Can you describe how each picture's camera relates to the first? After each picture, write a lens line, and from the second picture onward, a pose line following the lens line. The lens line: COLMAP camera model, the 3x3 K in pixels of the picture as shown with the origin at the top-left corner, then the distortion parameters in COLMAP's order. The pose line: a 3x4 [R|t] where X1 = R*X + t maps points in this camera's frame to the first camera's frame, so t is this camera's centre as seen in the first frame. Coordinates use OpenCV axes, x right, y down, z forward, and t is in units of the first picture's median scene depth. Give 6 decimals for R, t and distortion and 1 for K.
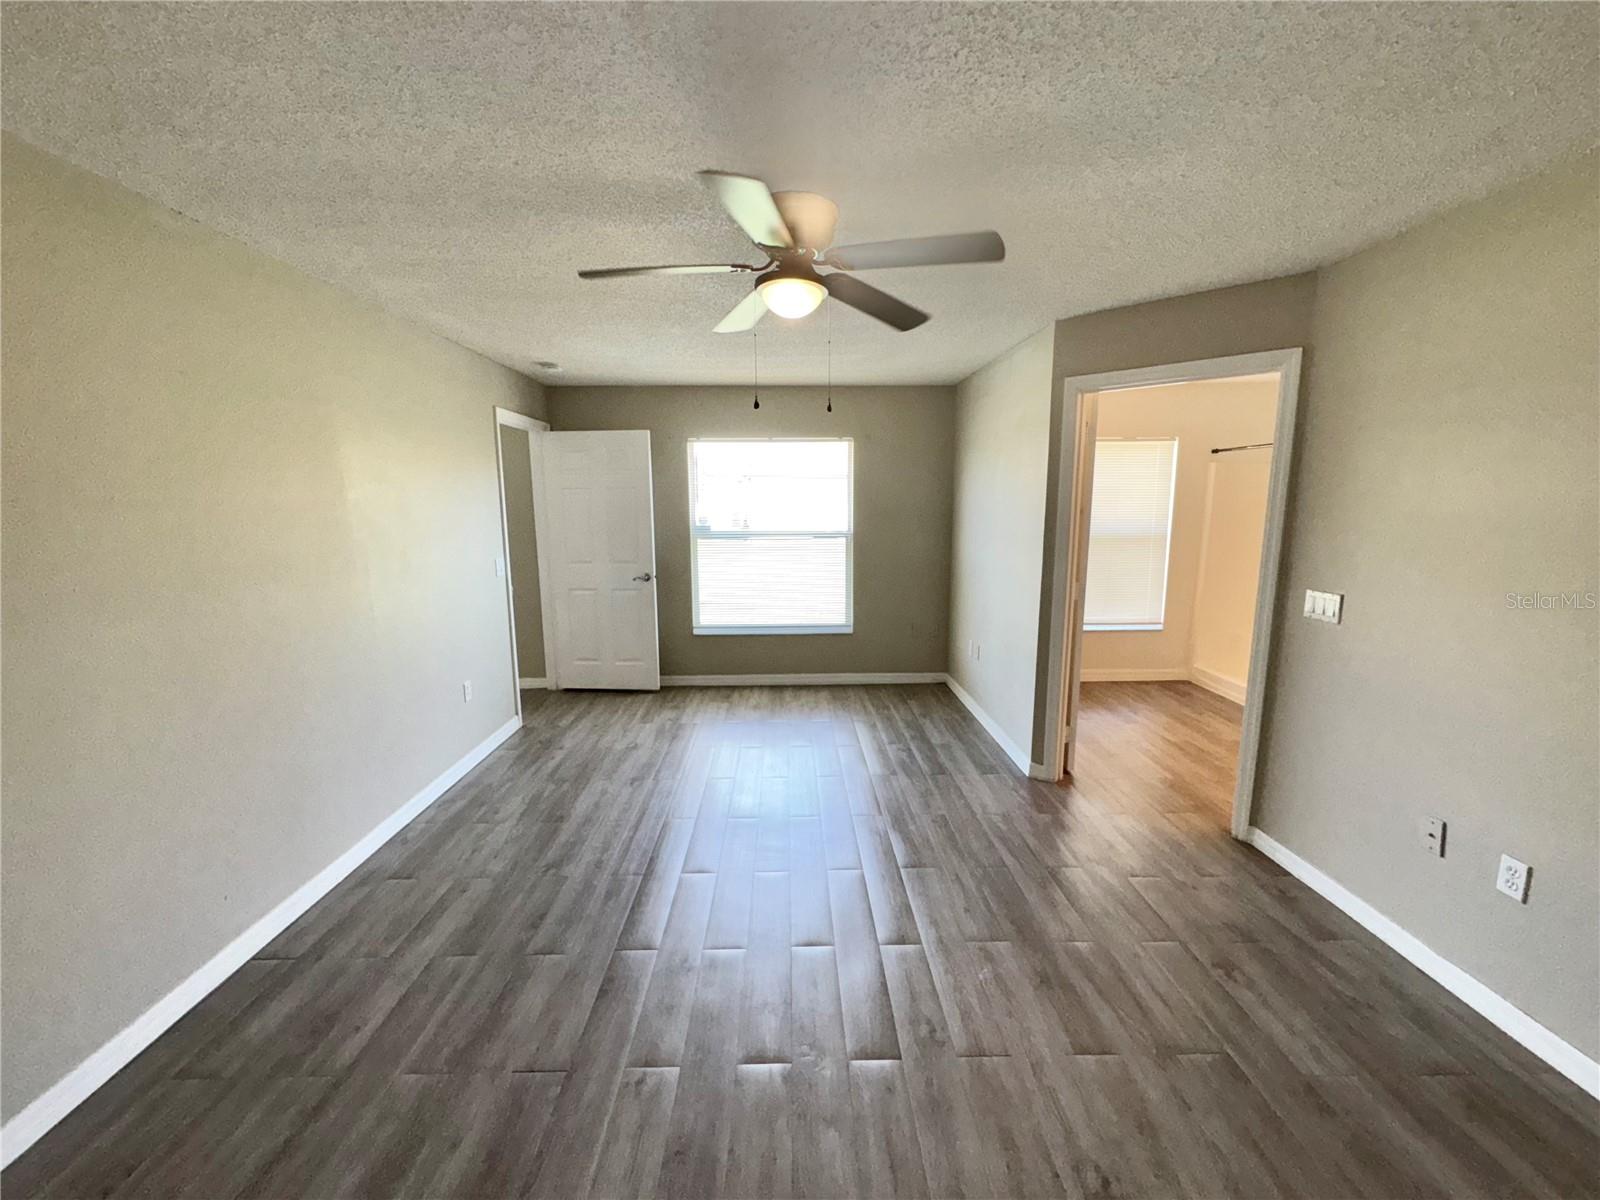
lens RADIAL K [[643.9, 0, 798.1], [0, 643.9, 596.9], [0, 0, 1]] dist [-0.001659, -0.000257]
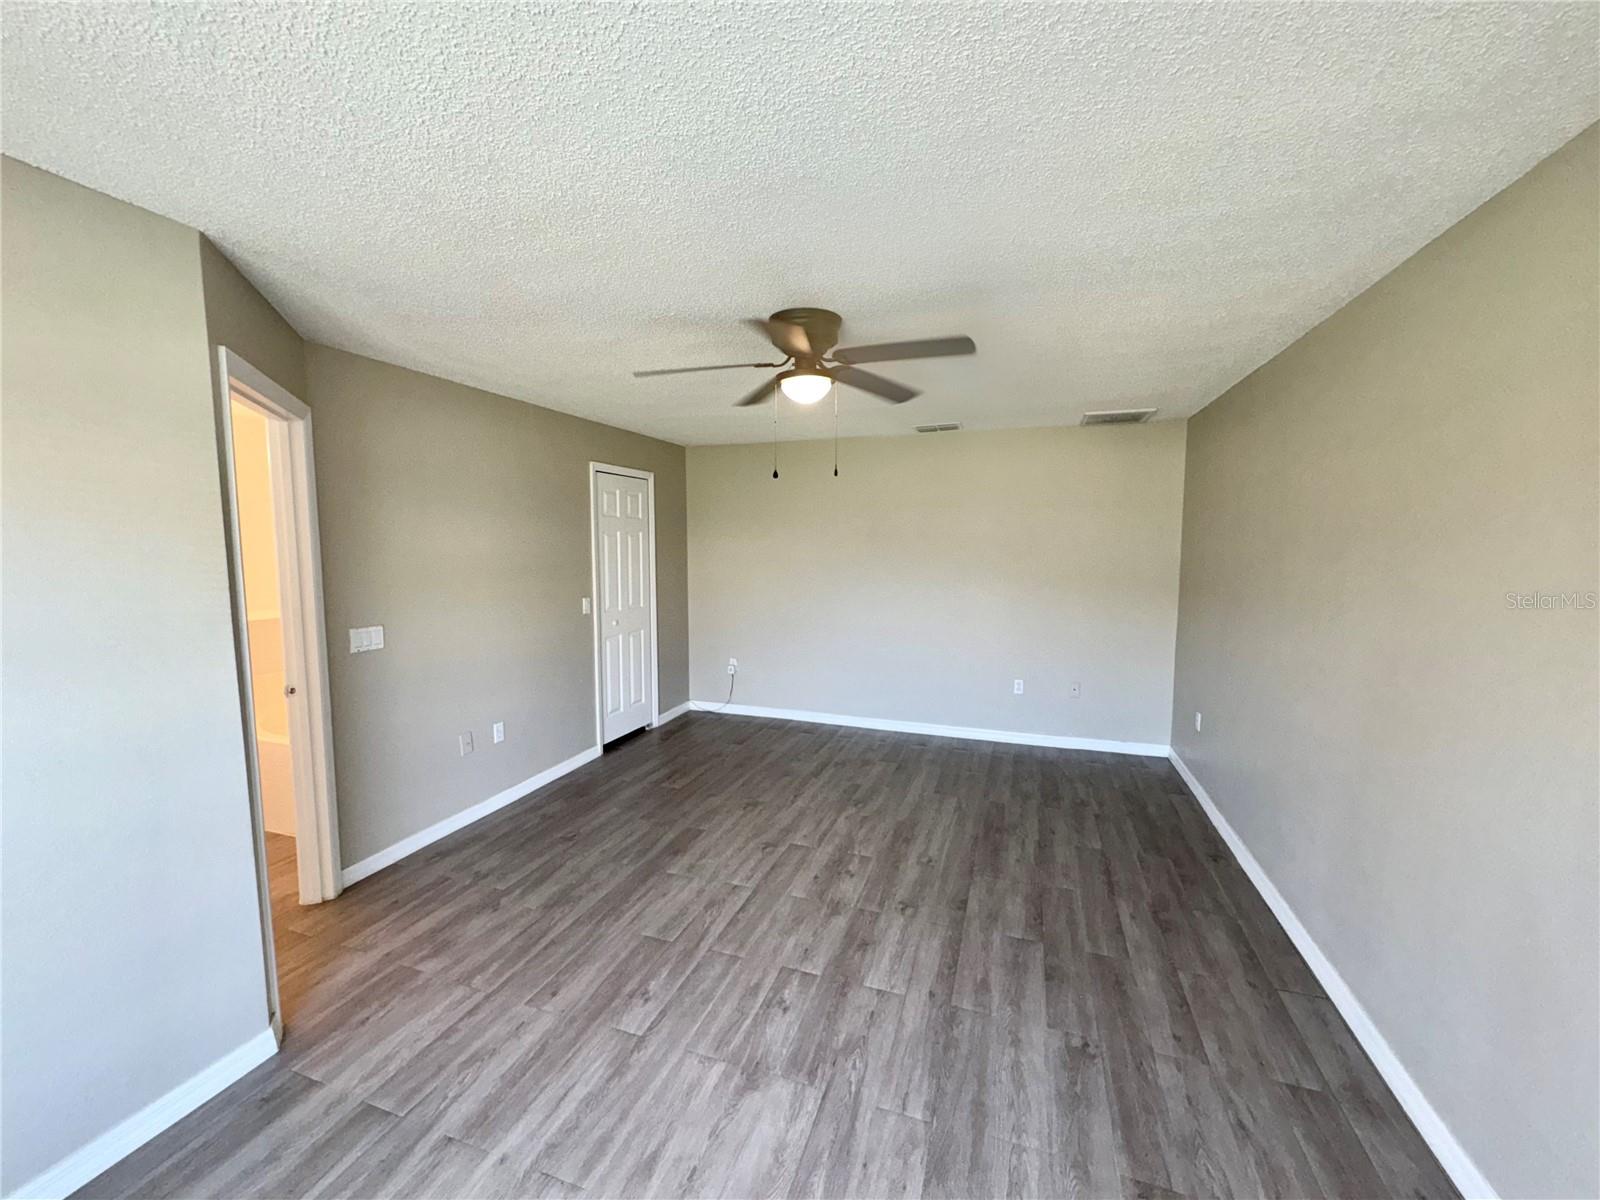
lens RADIAL K [[643.9, 0, 798.1], [0, 643.9, 596.9], [0, 0, 1]] dist [-0.001659, -0.000257]
pose [[-0.937381, -0.025521, 0.347368, -0.383720], [0.056796, 0.972764, 0.224733, -0.313269], [-0.343643, 0.230390, -0.910401, 1.970605]]
